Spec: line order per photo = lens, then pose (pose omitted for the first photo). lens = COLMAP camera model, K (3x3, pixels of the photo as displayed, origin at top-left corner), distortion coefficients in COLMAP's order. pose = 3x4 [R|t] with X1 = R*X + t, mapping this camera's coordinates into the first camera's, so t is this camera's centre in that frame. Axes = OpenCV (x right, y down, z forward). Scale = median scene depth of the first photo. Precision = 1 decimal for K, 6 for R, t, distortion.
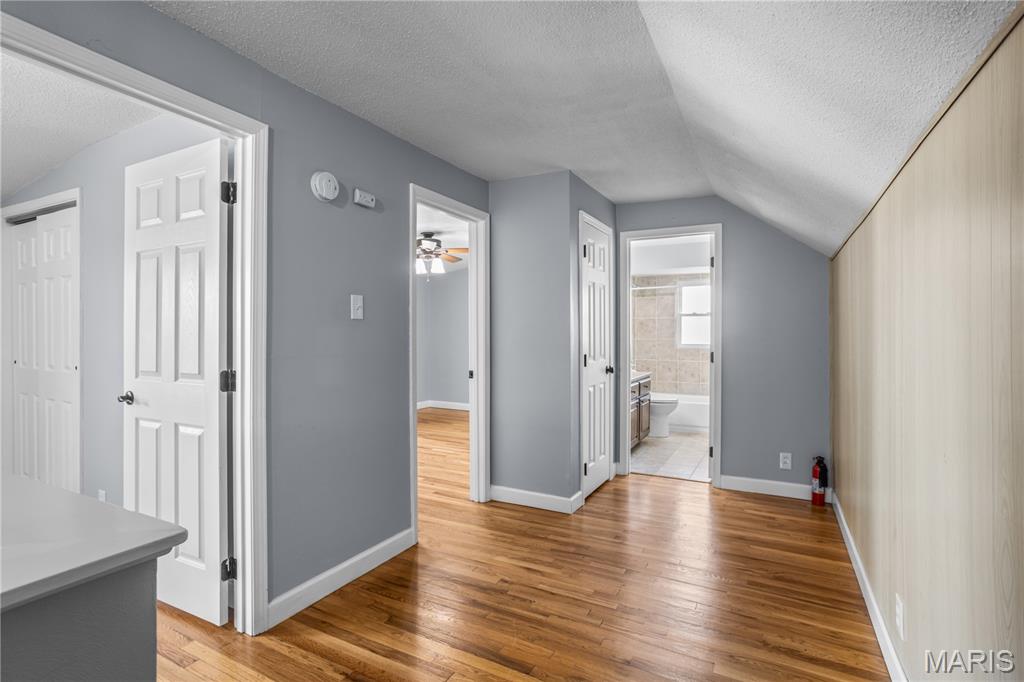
lens RADIAL K [[491.7, 0, 510.5], [0, 491.7, 326.7], [0, 0, 1]] dist [0.002543, 0.000858]
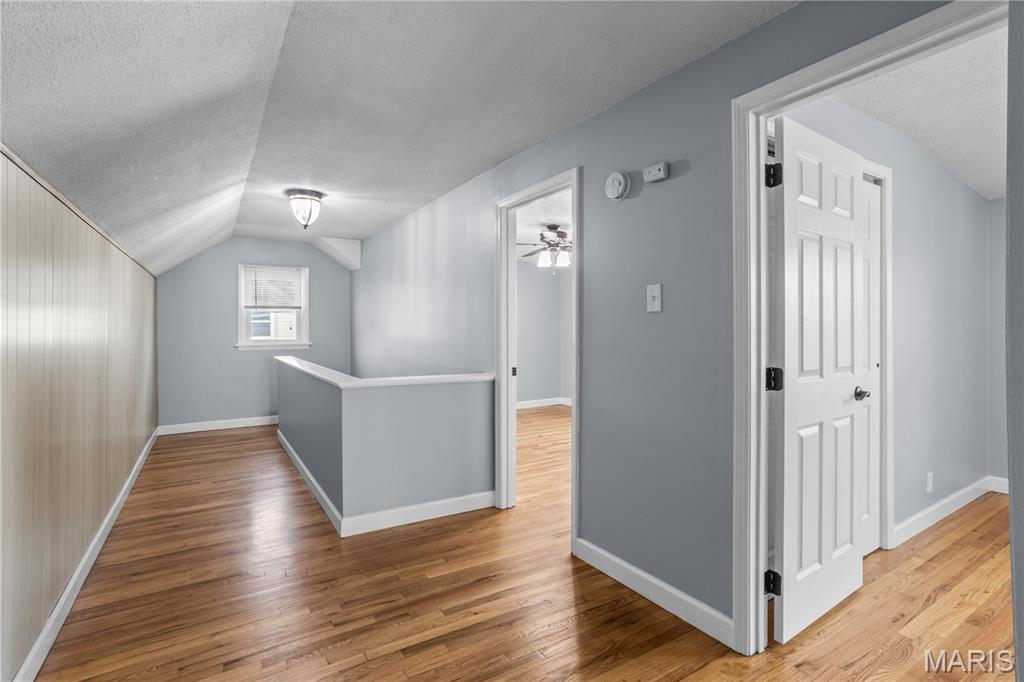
lens RADIAL K [[491.7, 0, 510.5], [0, 491.7, 326.7], [0, 0, 1]] dist [0.002543, 0.000858]
pose [[-0.481845, -0.008277, -0.876217, 0.636619], [0.008935, 0.999857, -0.014359, 0.024405], [0.876211, -0.014748, -0.481702, 1.289749]]
